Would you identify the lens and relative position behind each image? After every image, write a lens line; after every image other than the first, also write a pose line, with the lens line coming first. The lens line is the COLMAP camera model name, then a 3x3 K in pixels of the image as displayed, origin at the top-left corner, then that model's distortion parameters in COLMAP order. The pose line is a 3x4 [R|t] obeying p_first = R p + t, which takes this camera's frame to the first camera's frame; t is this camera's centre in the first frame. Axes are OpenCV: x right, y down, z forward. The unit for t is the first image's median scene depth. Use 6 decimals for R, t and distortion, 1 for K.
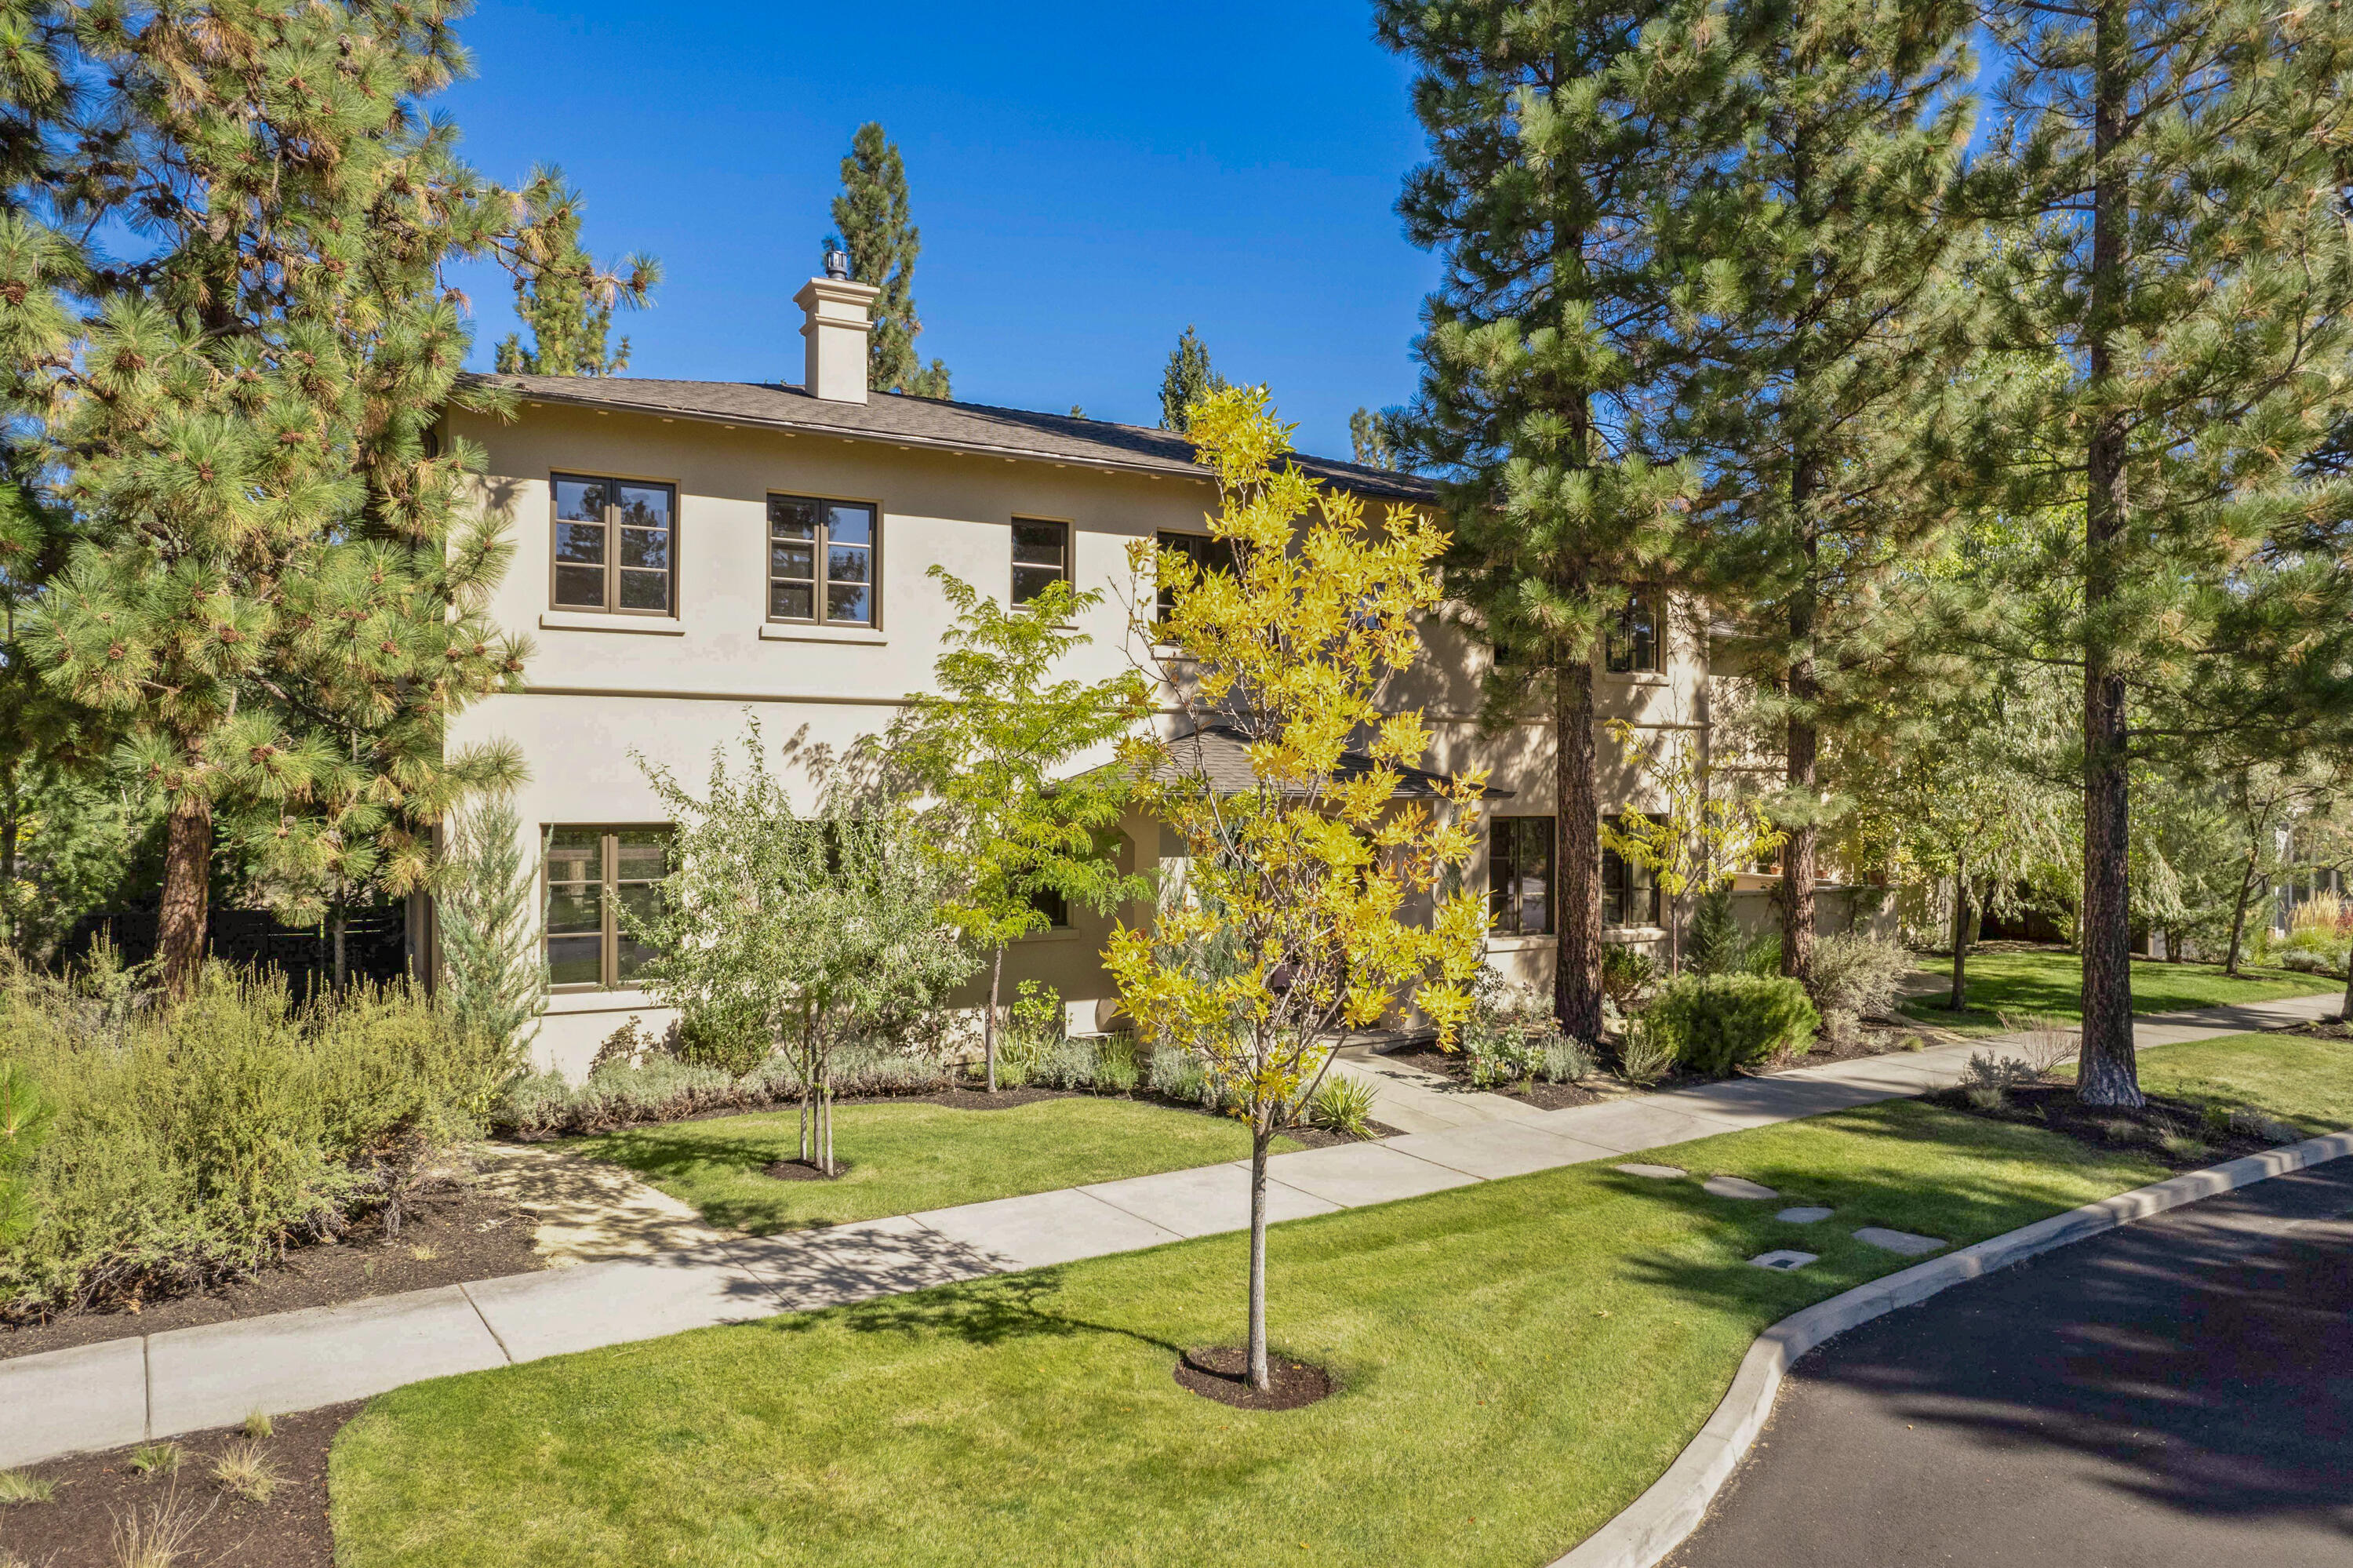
lens RADIAL K [[1495.1, 0, 1137.5], [0, 1495.1, 774.0], [0, 0, 1]] dist [-0.068096, 0.050940]
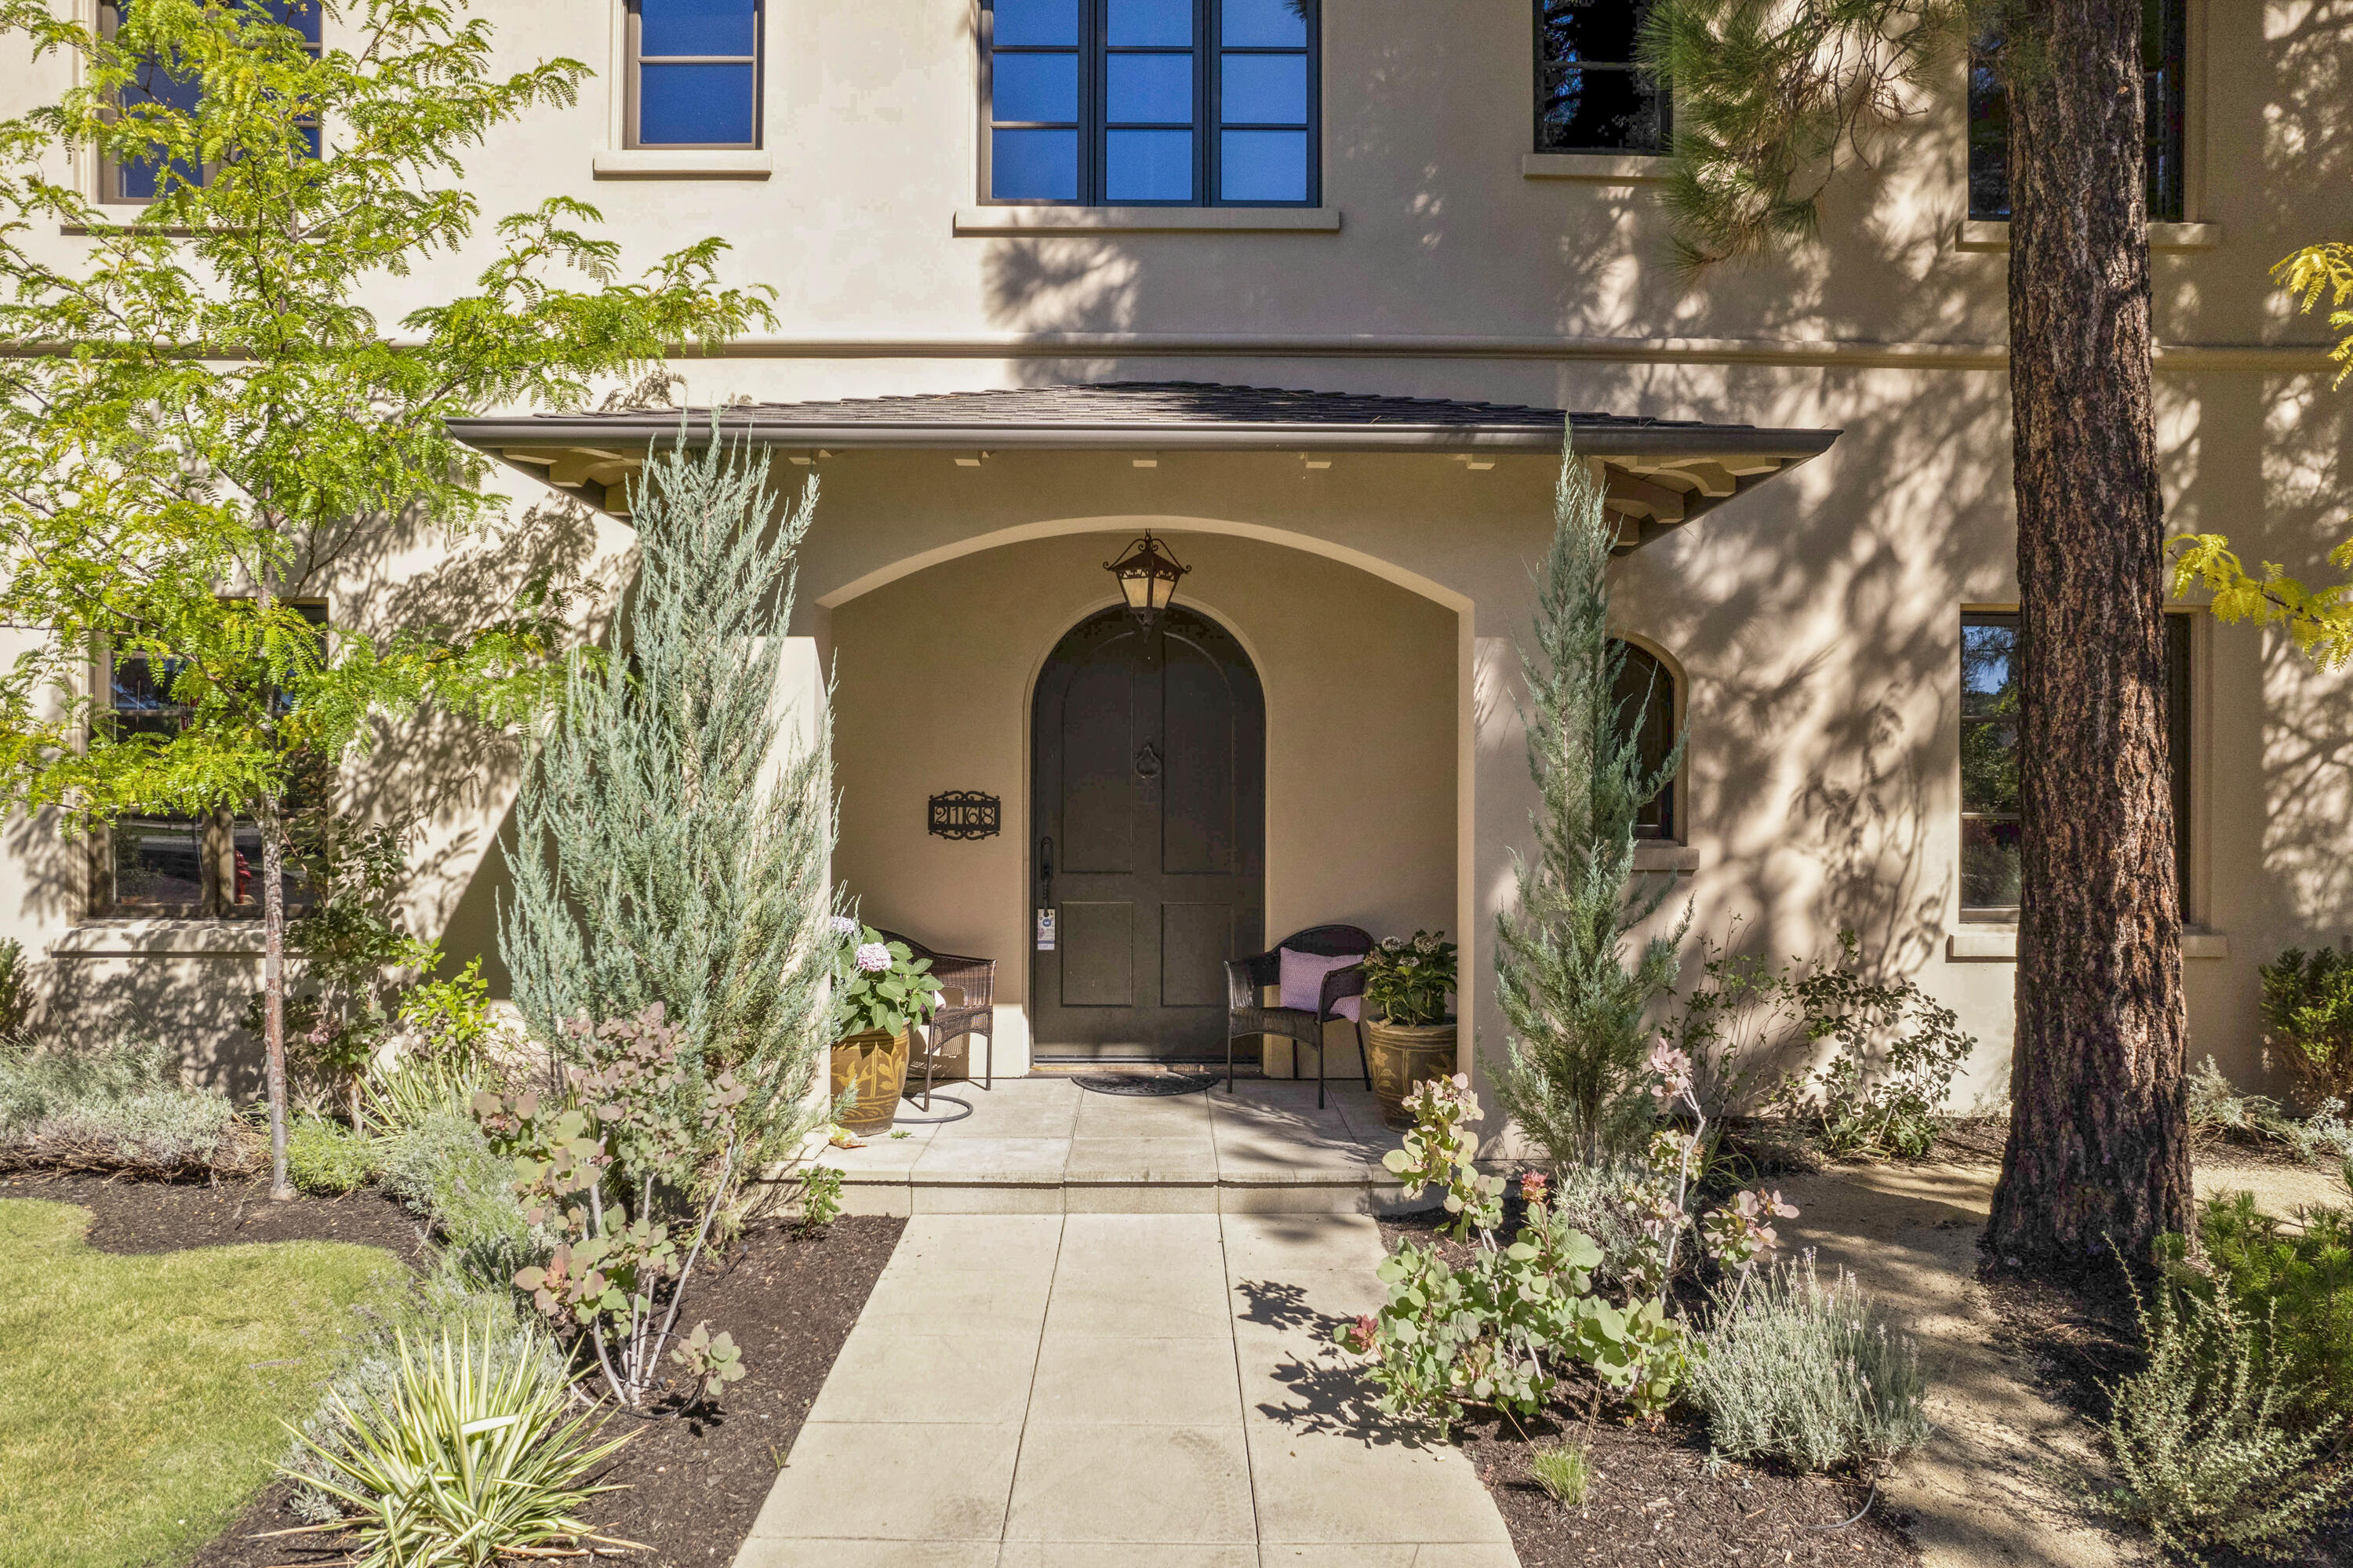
lens RADIAL K [[1495.1, 0, 1201.2], [0, 1495.1, 782.0], [0, 0, 1]] dist [-0.068096, 0.050940]
pose [[0.881913, -0.003076, -0.471403, 0.331905], [0.002532, 0.999995, -0.001788, 0.101399], [0.471406, 0.000384, 0.881916, 0.781745]]
